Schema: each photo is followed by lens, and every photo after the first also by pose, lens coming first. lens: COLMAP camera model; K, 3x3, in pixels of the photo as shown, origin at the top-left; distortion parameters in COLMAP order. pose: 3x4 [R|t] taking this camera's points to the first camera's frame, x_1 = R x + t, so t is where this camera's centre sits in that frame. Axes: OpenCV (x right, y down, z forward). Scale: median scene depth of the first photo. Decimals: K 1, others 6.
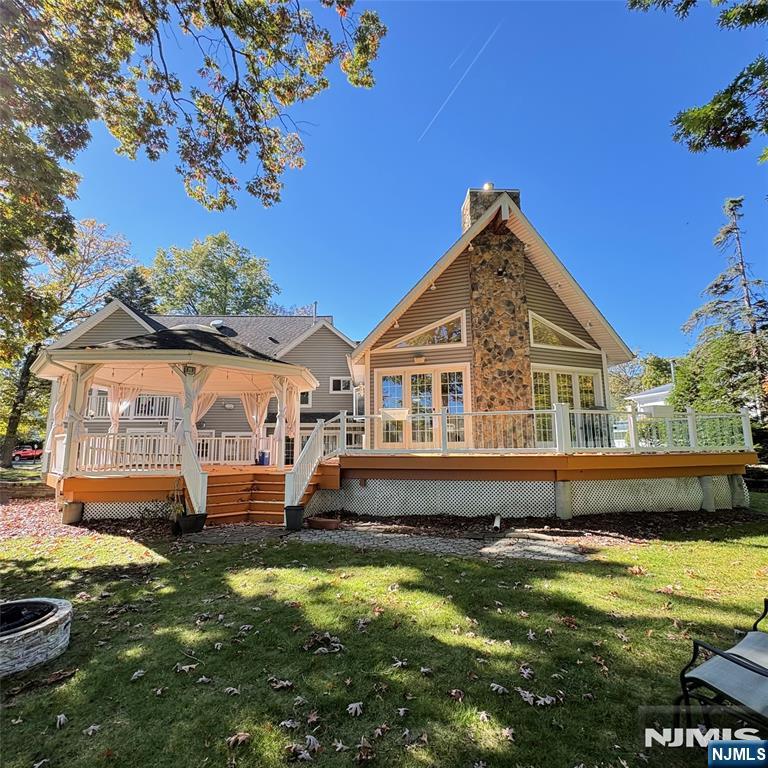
lens RADIAL K [[419.2, 0, 382.4], [0, 419.2, 383.2], [0, 0, 1]] dist [0.003834, -0.000307]
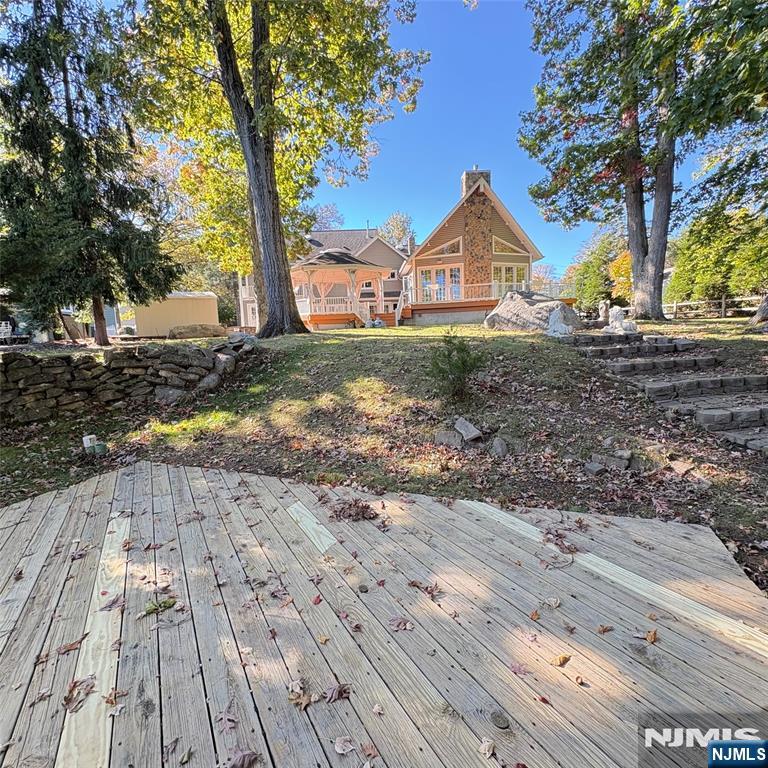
lens RADIAL K [[419.2, 0, 385.1], [0, 419.2, 386.2], [0, 0, 1]] dist [0.003834, -0.000307]
pose [[0.999502, -0.031349, 0.003665, -0.214496], [0.029237, 0.963343, 0.266675, -0.025392], [-0.011891, -0.266435, 0.963780, -1.201000]]
